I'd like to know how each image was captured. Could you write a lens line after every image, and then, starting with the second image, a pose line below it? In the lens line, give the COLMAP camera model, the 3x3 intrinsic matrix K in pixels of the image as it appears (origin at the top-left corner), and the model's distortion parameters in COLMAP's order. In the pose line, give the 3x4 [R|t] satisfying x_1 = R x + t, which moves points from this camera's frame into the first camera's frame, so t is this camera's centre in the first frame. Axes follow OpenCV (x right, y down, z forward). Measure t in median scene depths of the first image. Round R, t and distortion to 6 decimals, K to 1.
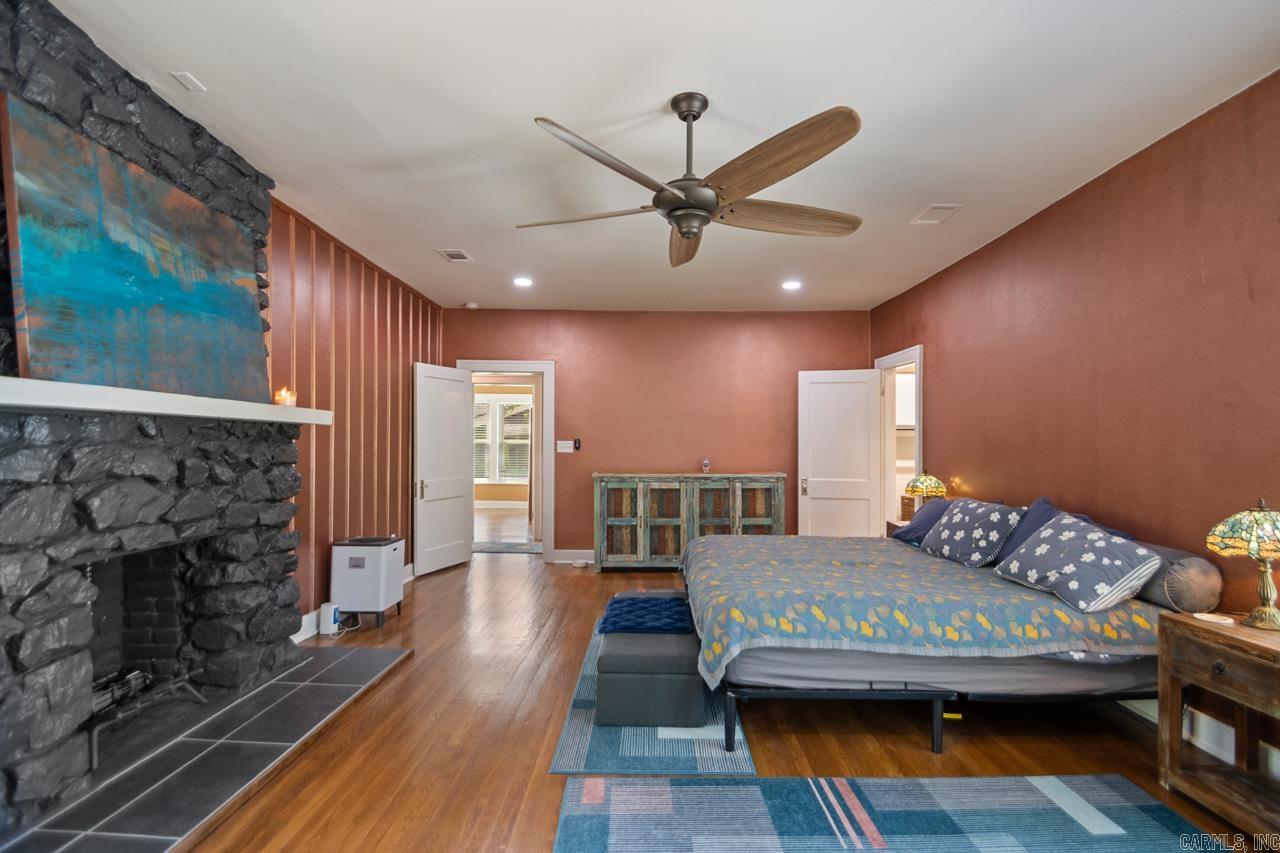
lens RADIAL K [[593.8, 0, 656.1], [0, 593.8, 432.7], [0, 0, 1]] dist [0.017579, -0.017090]
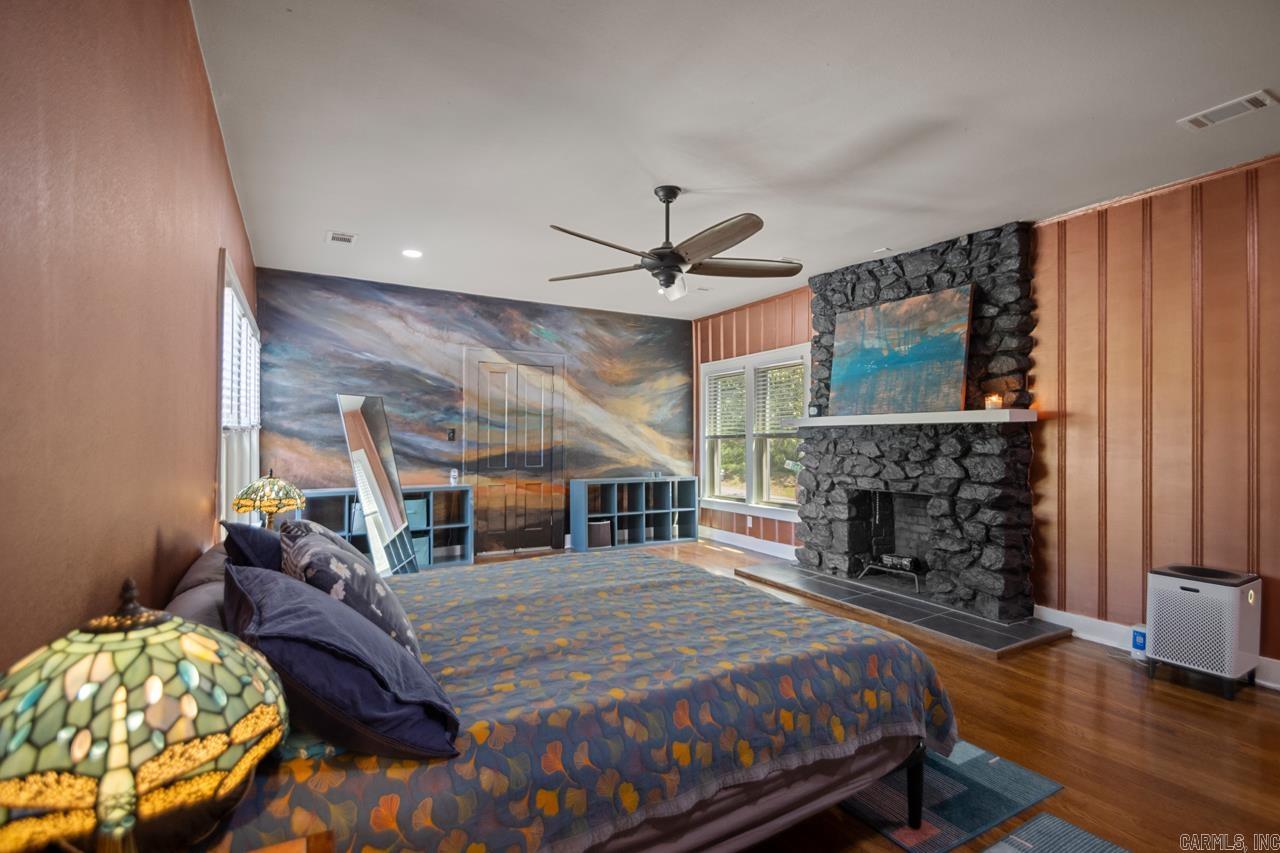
lens RADIAL K [[593.8, 0, 656.1], [0, 593.8, 432.7], [0, 0, 1]] dist [0.017579, -0.017090]
pose [[-0.861363, -0.005993, -0.507955, 0.767512], [0.008535, 0.999619, -0.026266, 0.037699], [0.507918, -0.026960, -0.860983, 2.147949]]
